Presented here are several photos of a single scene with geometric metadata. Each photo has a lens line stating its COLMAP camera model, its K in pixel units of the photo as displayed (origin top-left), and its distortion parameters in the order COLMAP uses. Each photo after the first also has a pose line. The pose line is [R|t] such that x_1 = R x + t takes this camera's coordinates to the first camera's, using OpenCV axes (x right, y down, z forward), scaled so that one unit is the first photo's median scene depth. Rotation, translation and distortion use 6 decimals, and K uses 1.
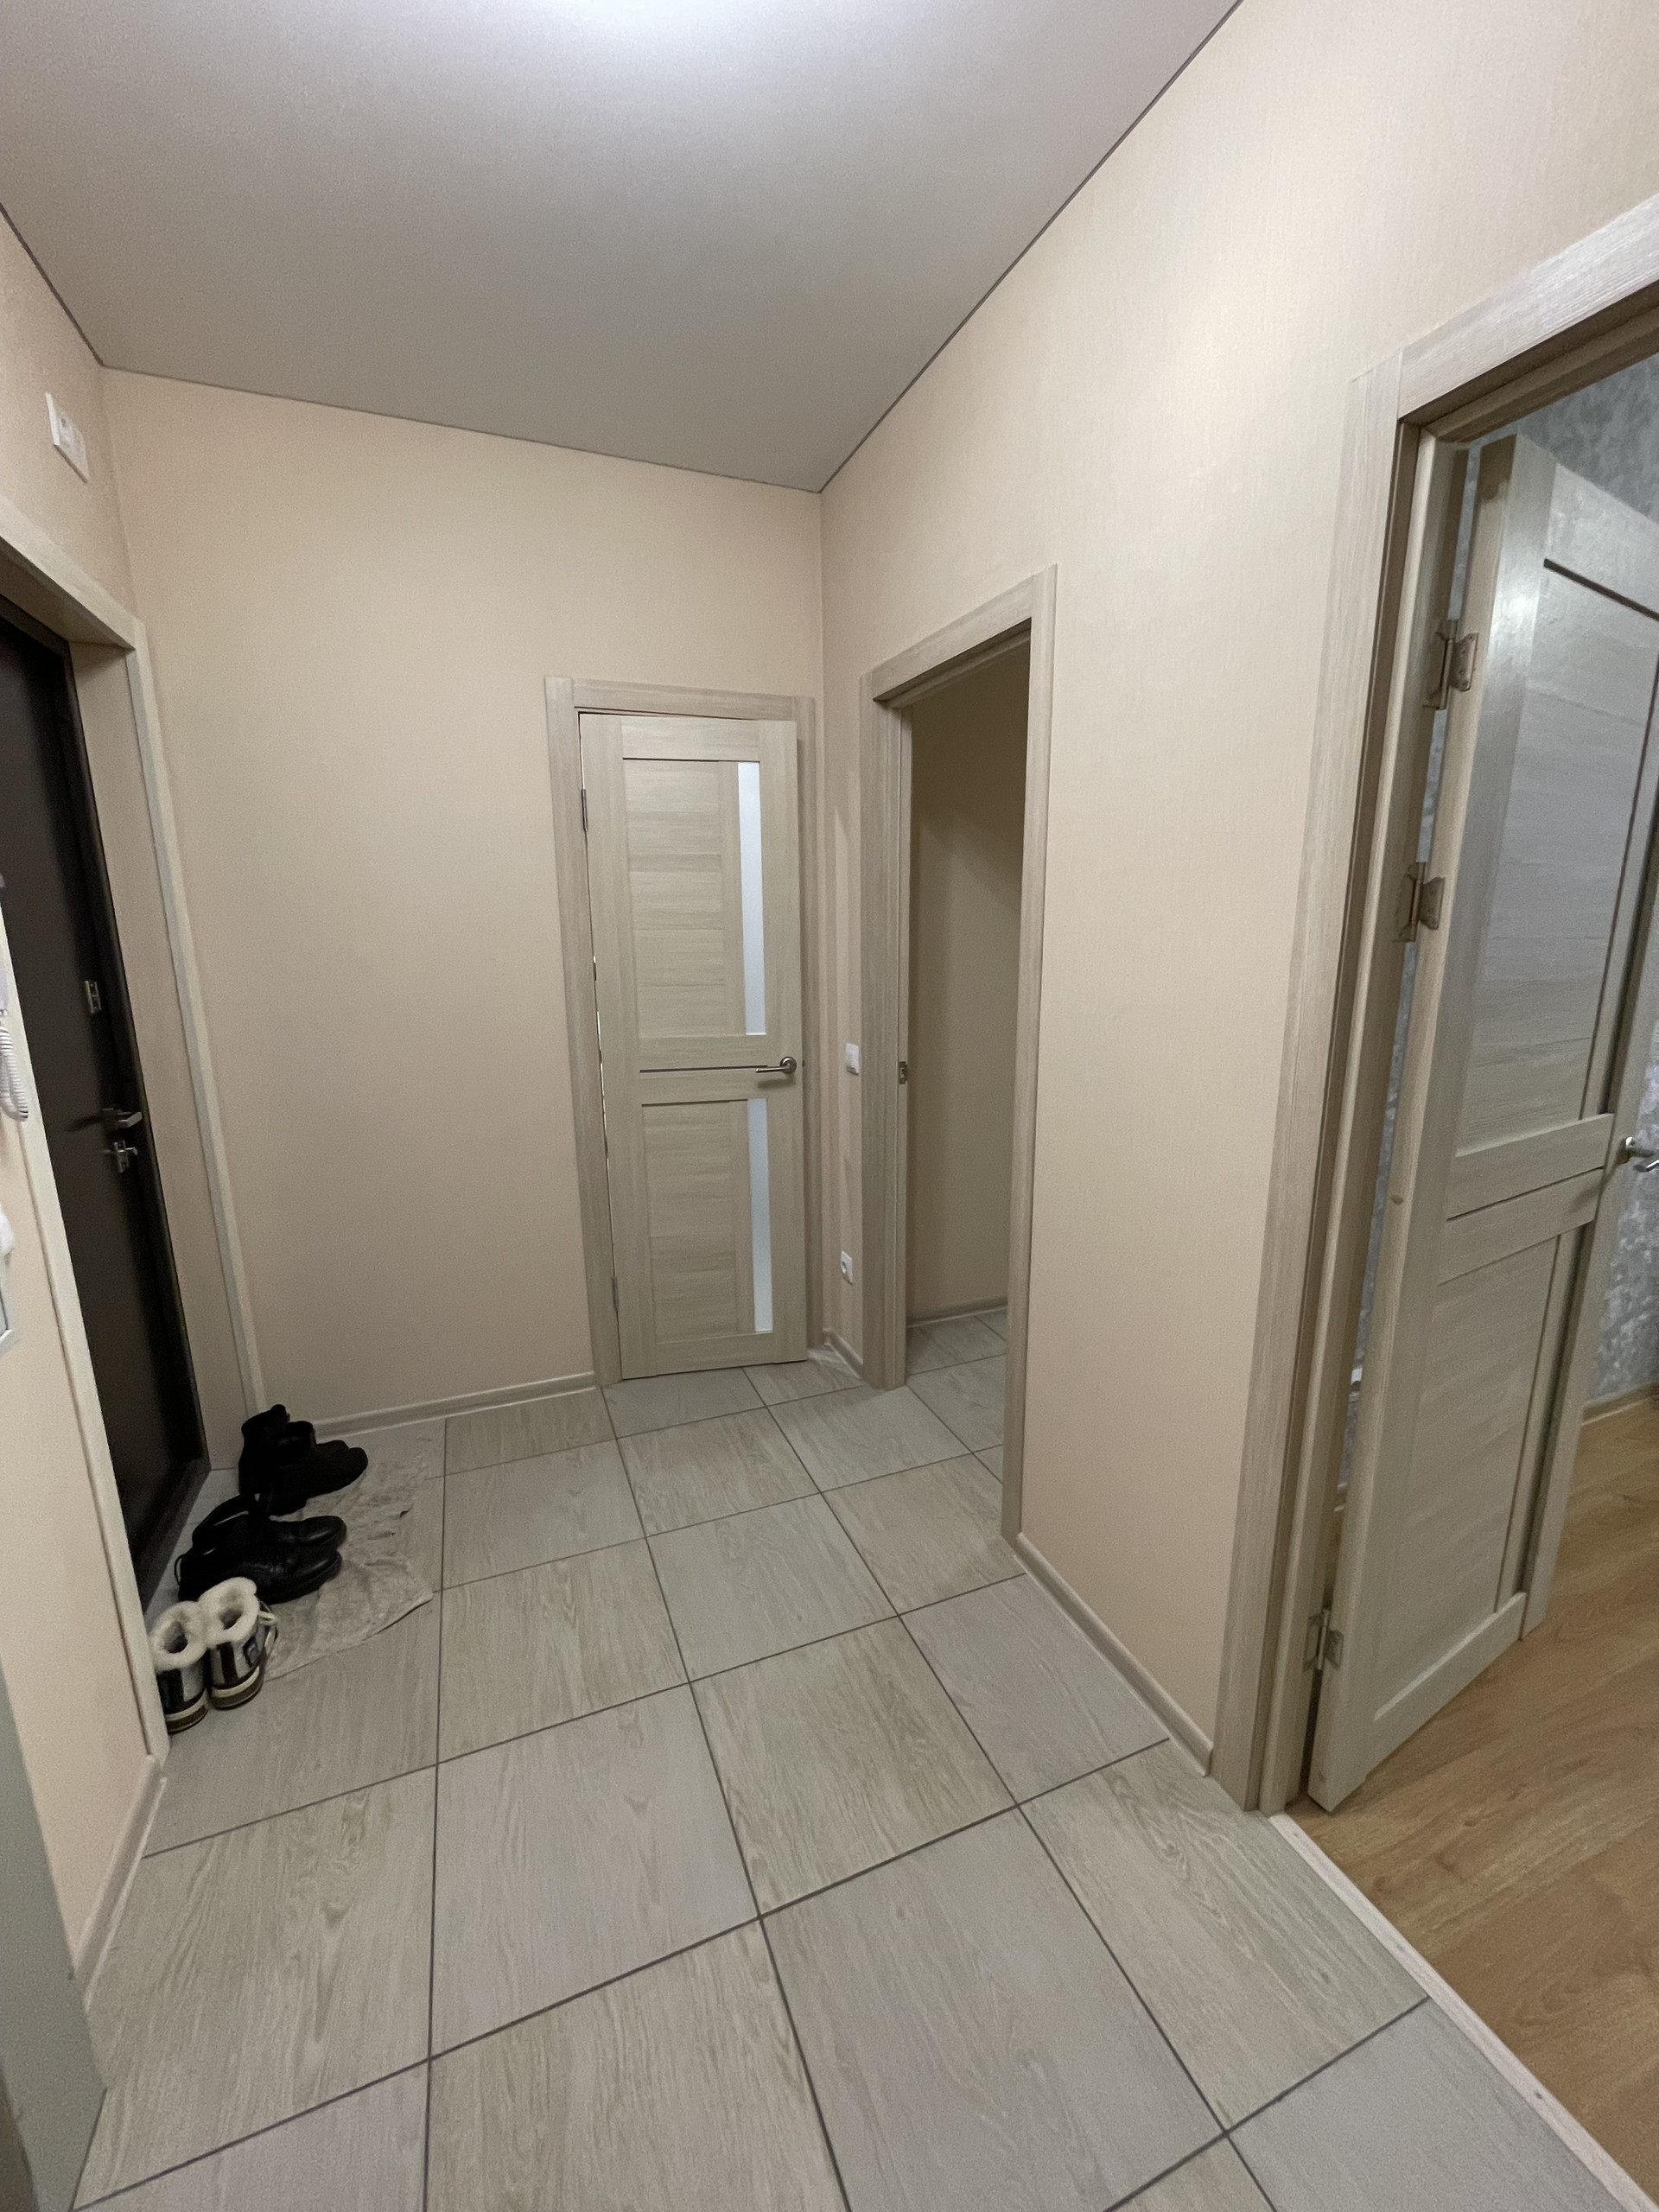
lens RADIAL K [[893.5, 0, 833.8], [0, 893.5, 1105.5], [0, 0, 1]] dist [-0.004328, -0.000262]
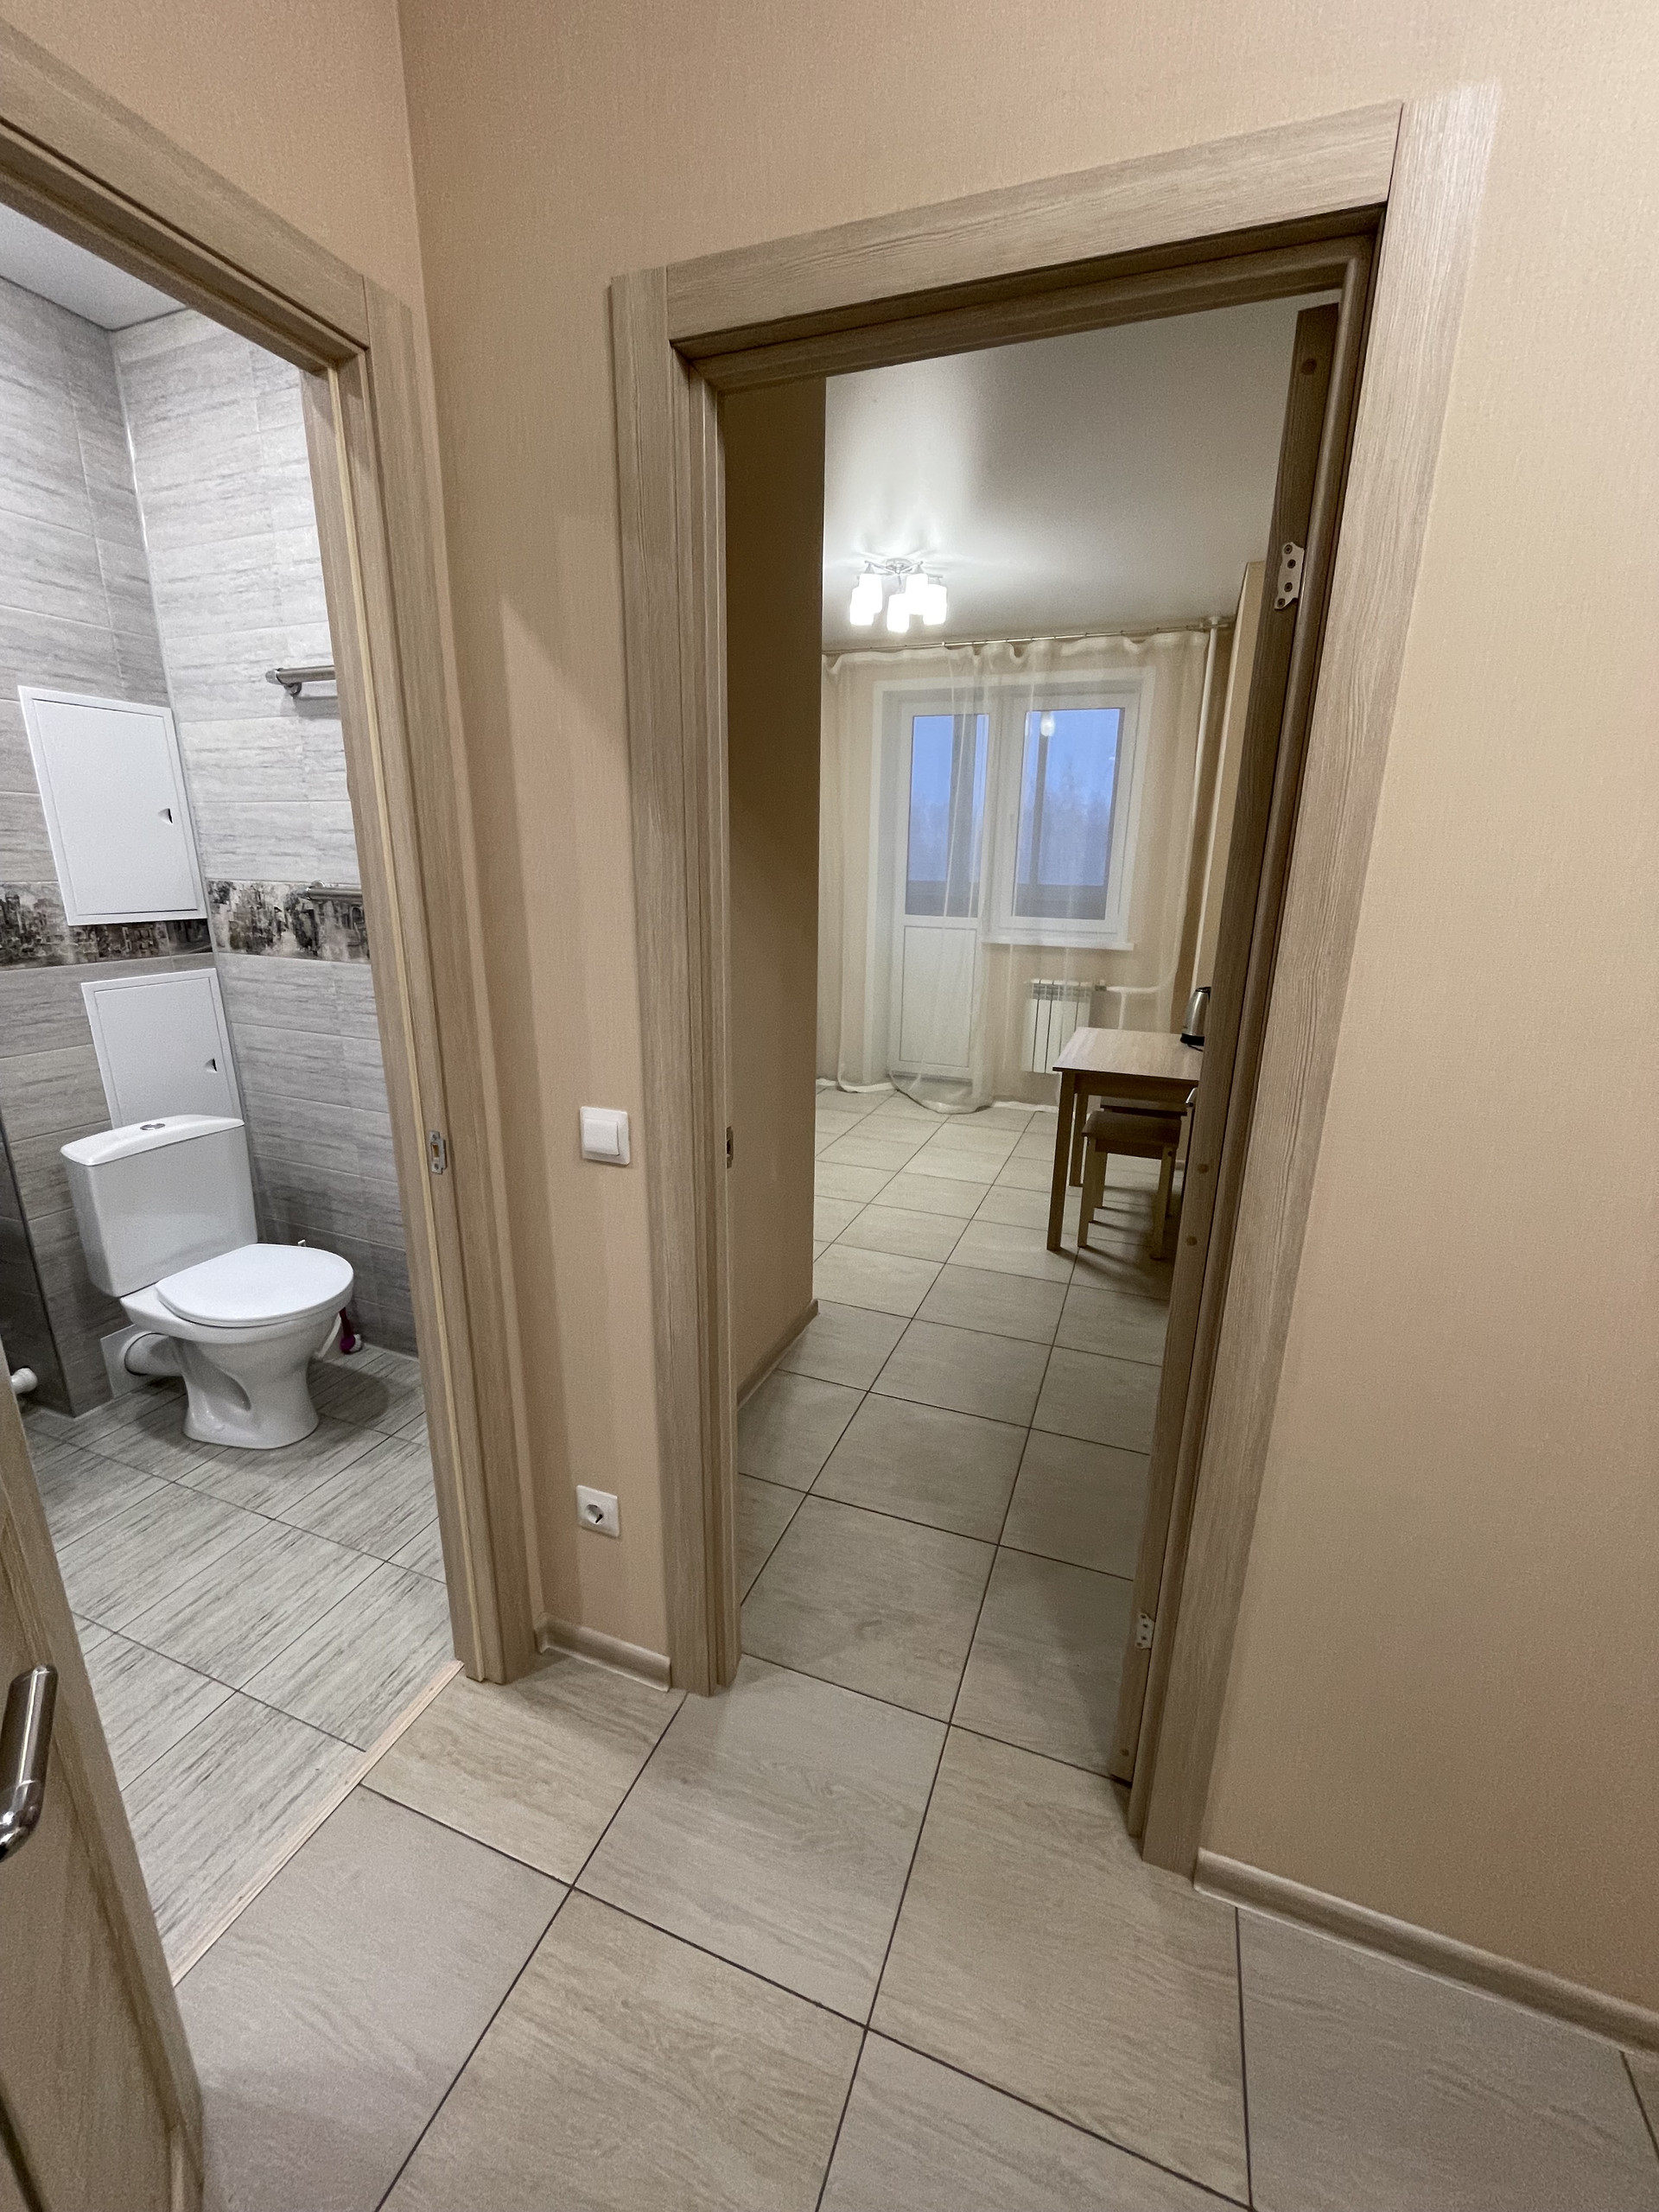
lens RADIAL K [[893.5, 0, 833.8], [0, 893.5, 1105.5], [0, 0, 1]] dist [-0.004328, -0.000262]
pose [[0.682637, -0.187015, 0.706422, -0.274585], [0.132616, 0.982350, 0.131912, -0.138648], [-0.718624, 0.003635, 0.695390, 0.644316]]
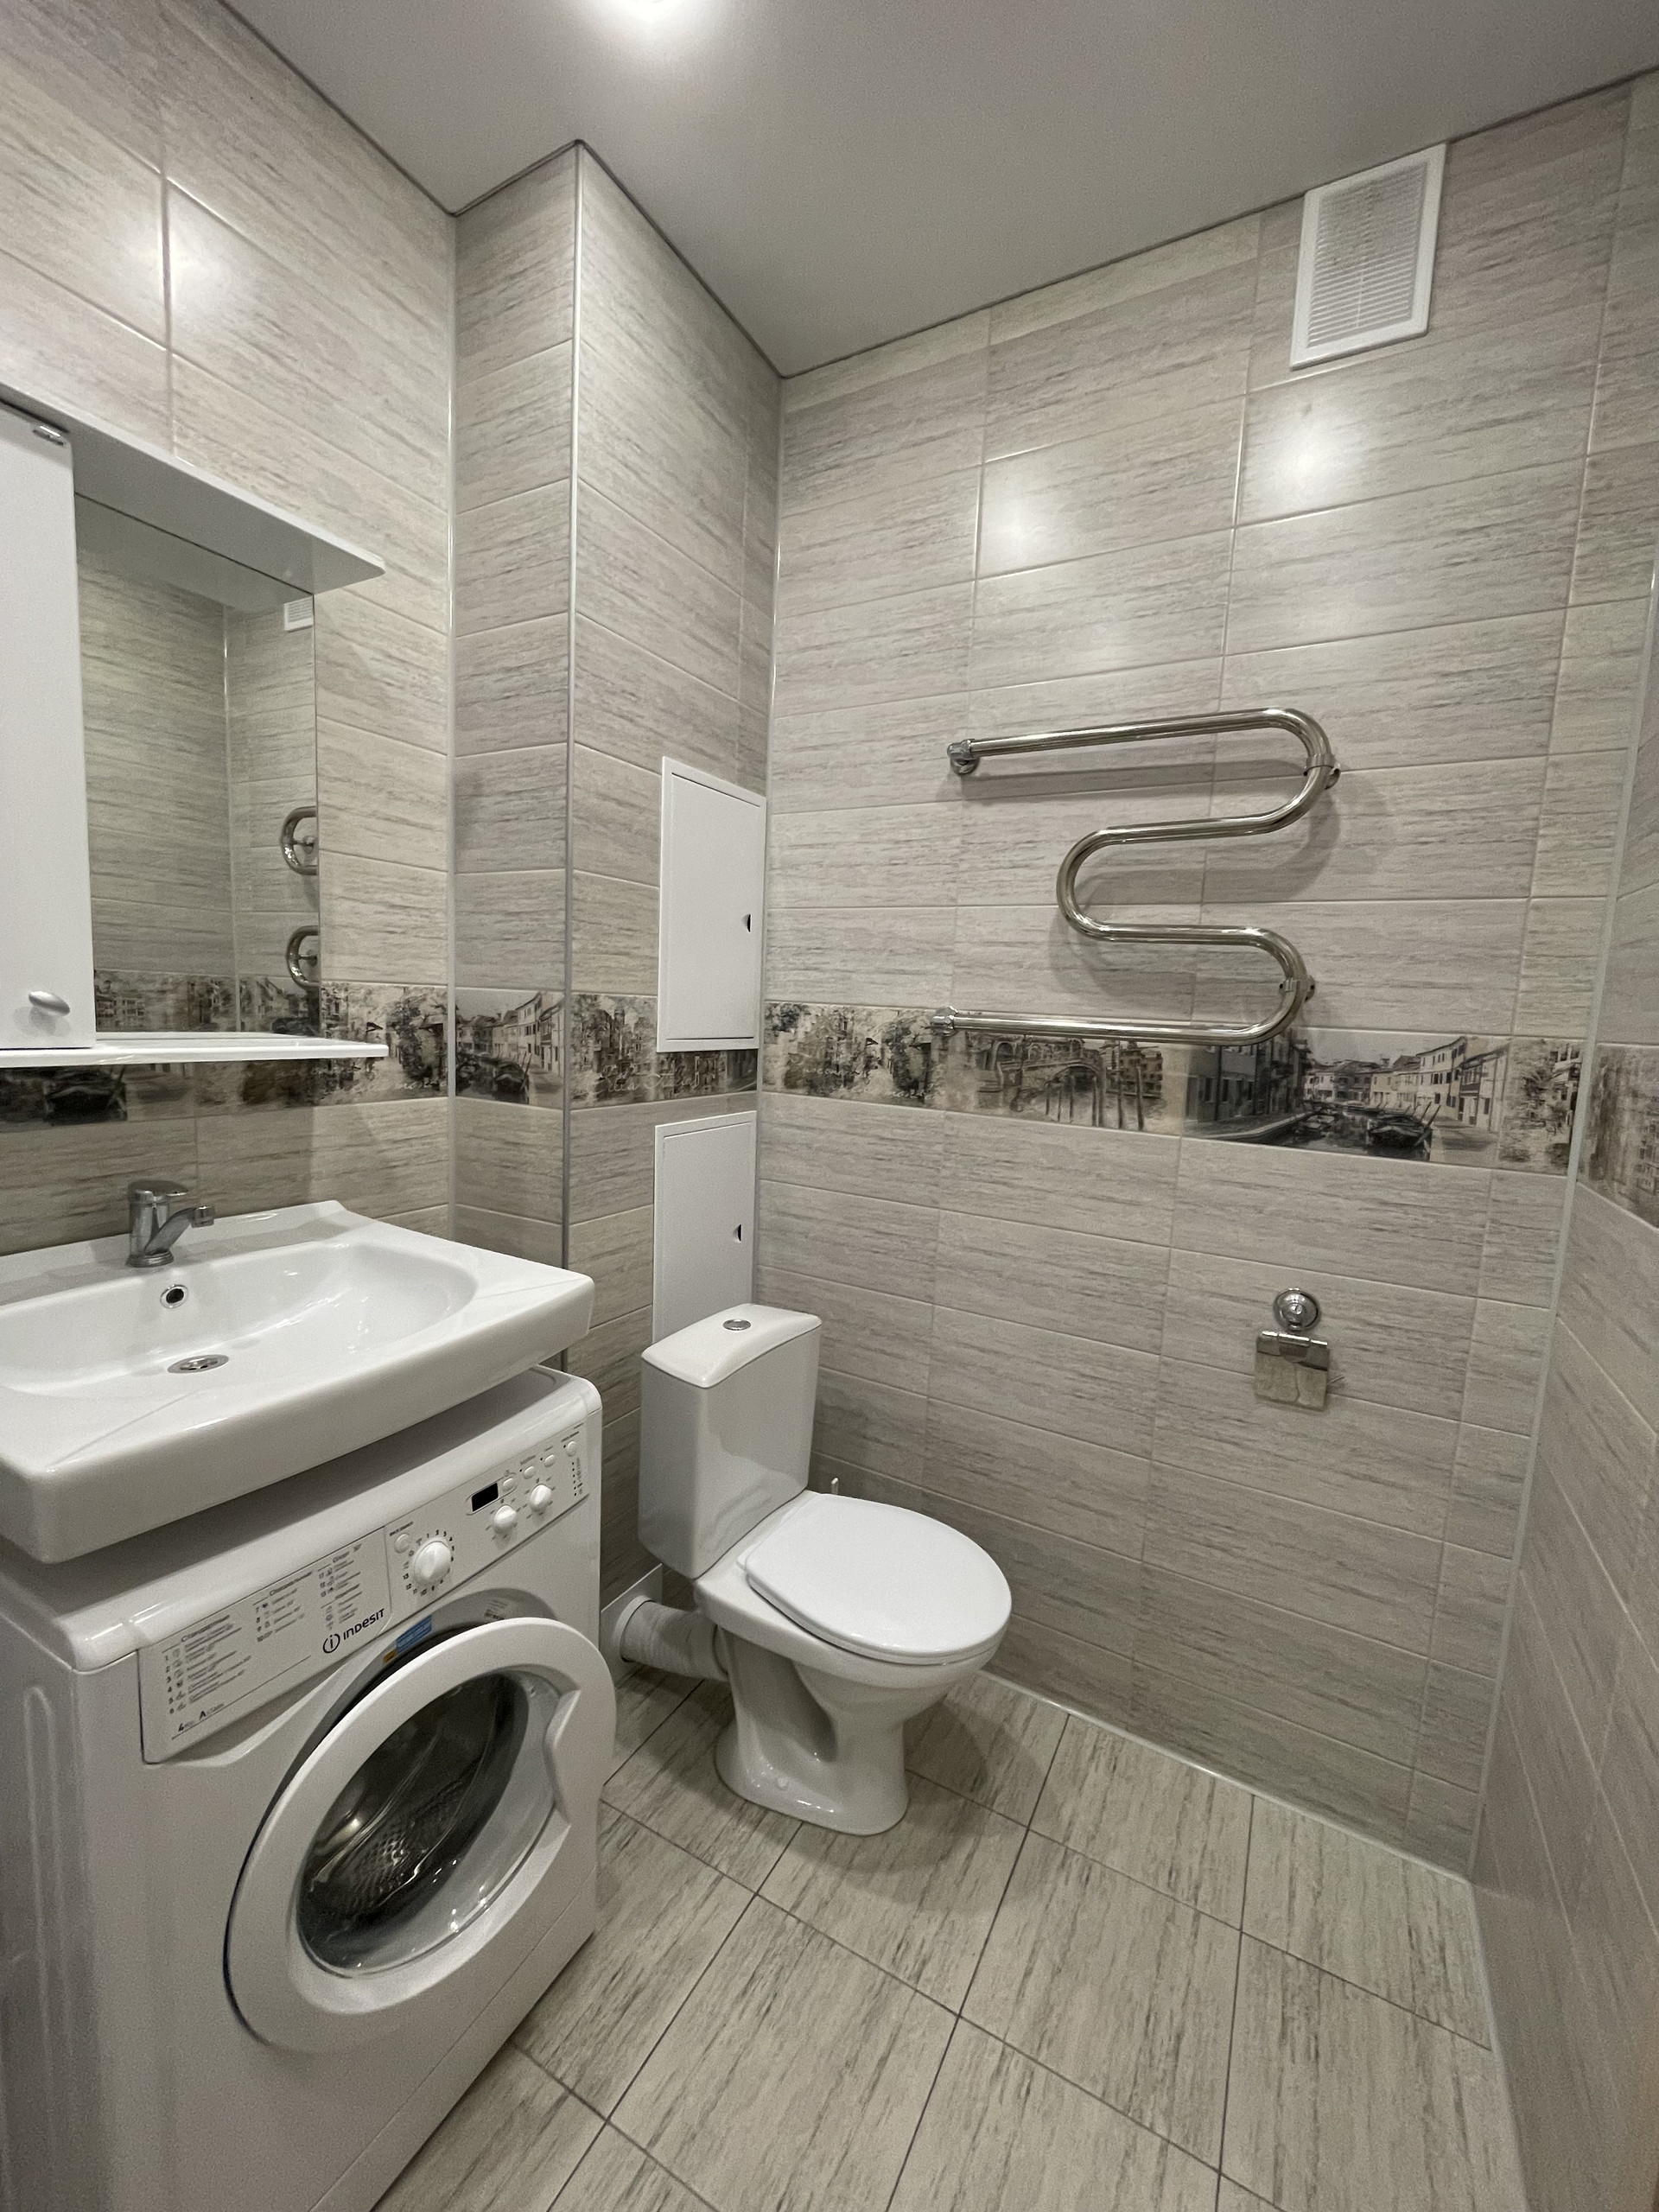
lens RADIAL K [[893.5, 0, 833.8], [0, 893.5, 1105.5], [0, 0, 1]] dist [-0.004328, -0.000262]
pose [[0.773804, -0.039235, 0.632208, -0.395799], [0.084092, 0.995608, -0.041138, -0.188820], [-0.627818, 0.084996, 0.773706, 0.992066]]
